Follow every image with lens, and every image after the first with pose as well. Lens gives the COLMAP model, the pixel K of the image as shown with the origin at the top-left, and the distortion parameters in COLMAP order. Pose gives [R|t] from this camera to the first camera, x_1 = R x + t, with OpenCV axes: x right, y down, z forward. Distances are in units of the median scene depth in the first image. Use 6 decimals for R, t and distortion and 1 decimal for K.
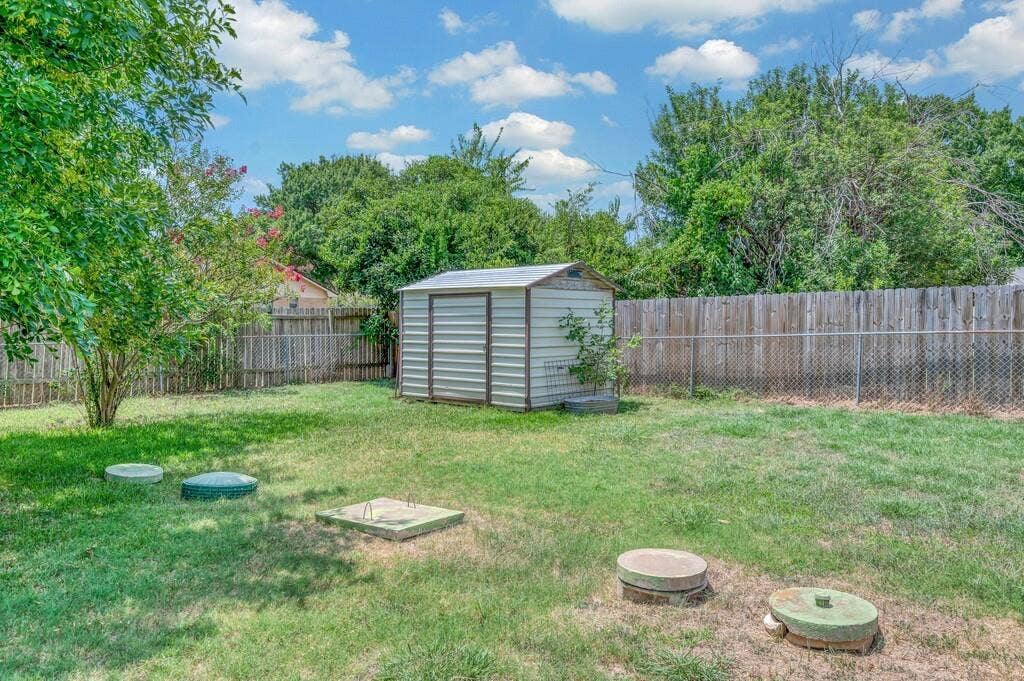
lens RADIAL K [[716.6, 0, 512.0], [0, 716.6, 340.5], [0, 0, 1]] dist [0.003622, -0.000601]
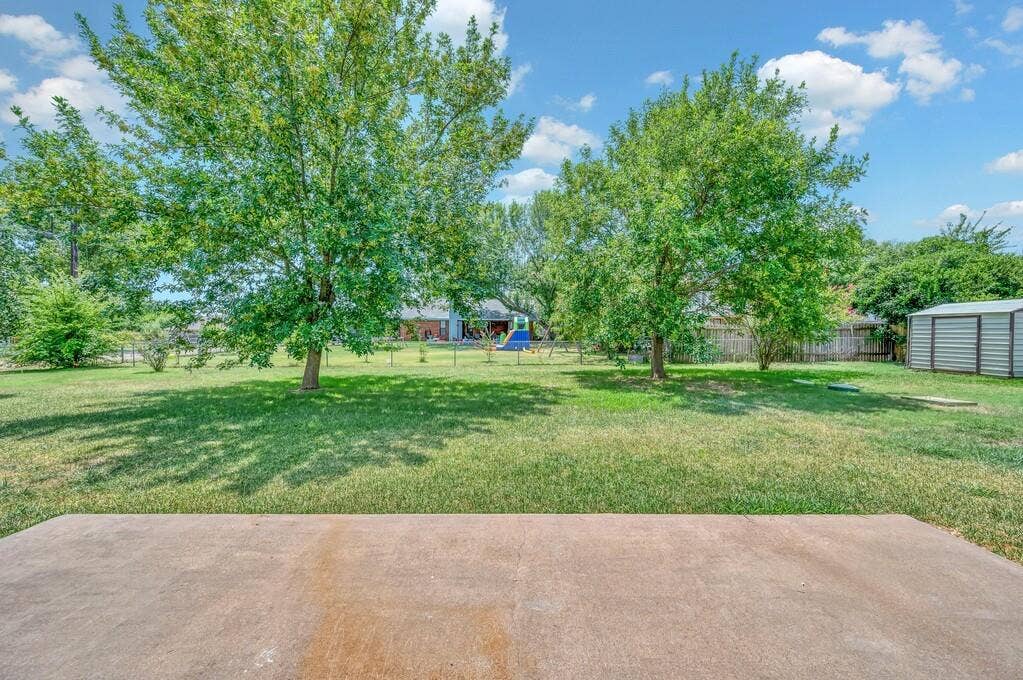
lens RADIAL K [[408.9, 0, 511.5], [0, 408.9, 340.0], [0, 0, 1]] dist [0.000690, 0.000102]
pose [[0.659129, 0.009709, -0.751967, -0.025010], [-0.013471, 0.999909, 0.001103, 0.010685], [0.751909, 0.009403, 0.659200, -0.495611]]
